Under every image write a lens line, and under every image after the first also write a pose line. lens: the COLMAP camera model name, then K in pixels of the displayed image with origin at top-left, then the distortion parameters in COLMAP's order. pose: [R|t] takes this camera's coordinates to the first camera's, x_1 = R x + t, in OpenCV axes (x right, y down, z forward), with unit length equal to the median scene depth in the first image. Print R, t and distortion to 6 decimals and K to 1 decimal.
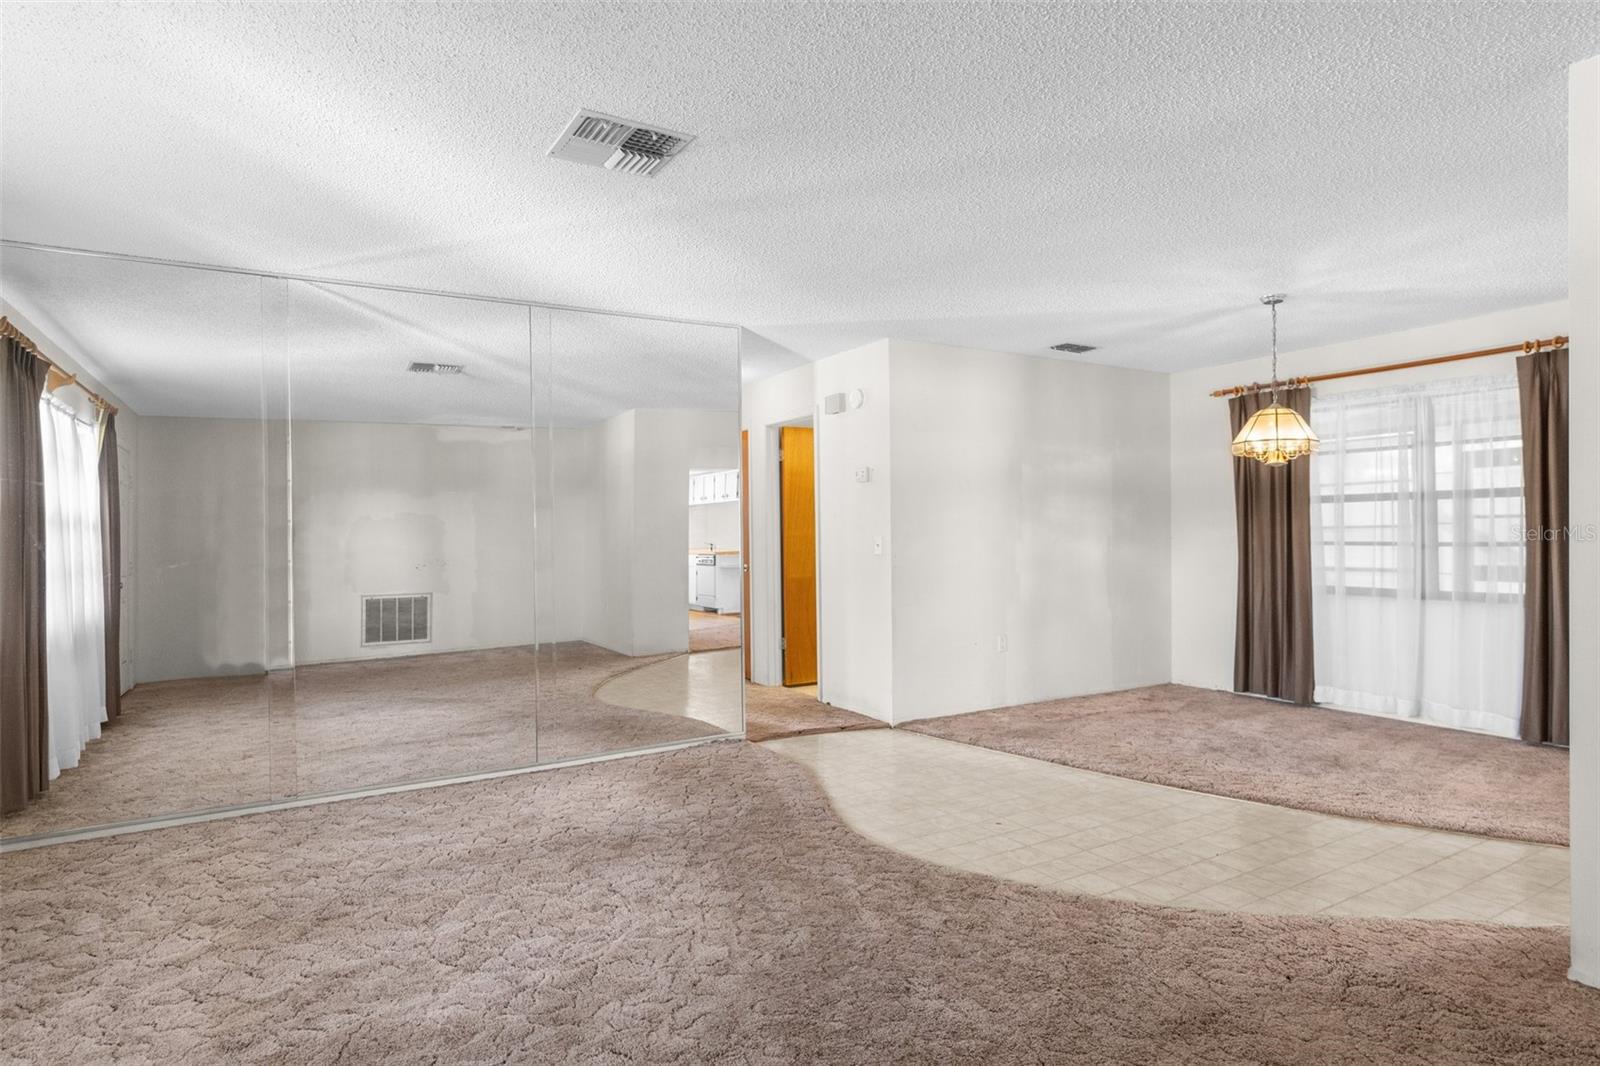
lens RADIAL K [[866.8, 0, 795.2], [0, 866.8, 539.9], [0, 0, 1]] dist [0.004361, 0.001130]
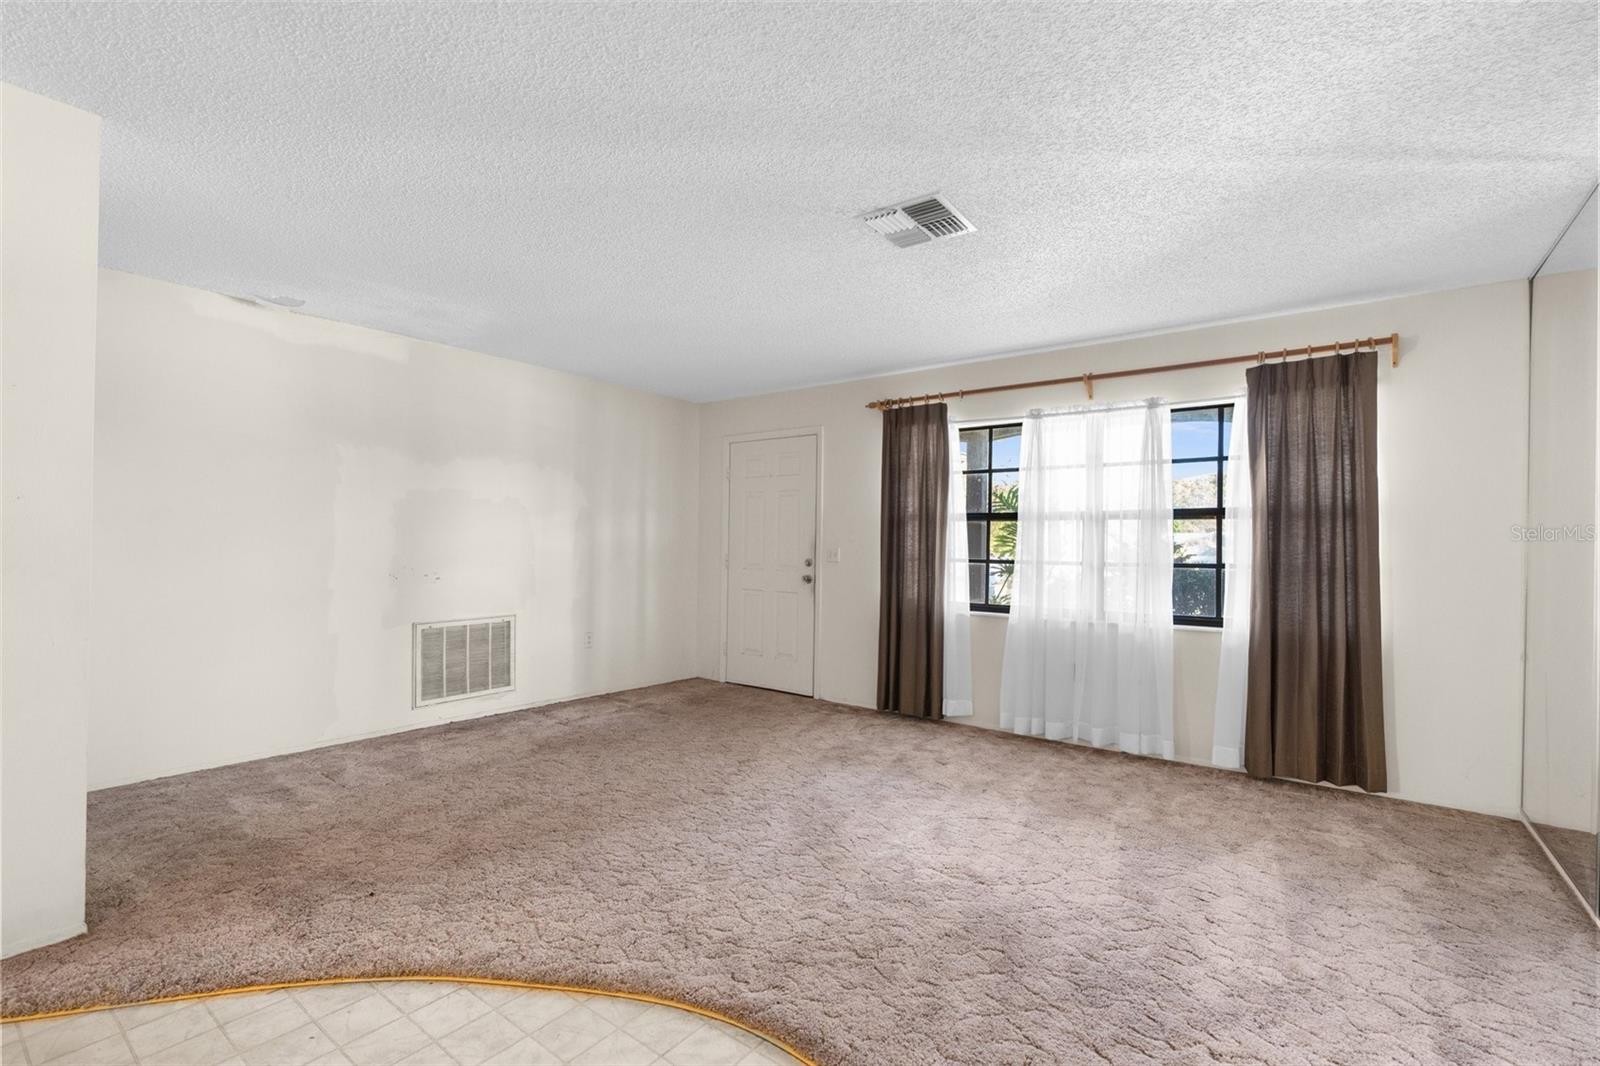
lens RADIAL K [[714.7, 0, 793.7], [0, 714.7, 536.6], [0, 0, 1]] dist [-0.013615, 0.006099]
pose [[-0.928975, -0.005100, -0.370108, 0.160003], [-0.006369, 0.999977, 0.002206, -0.002800], [0.370088, 0.004406, -0.928986, 0.883025]]
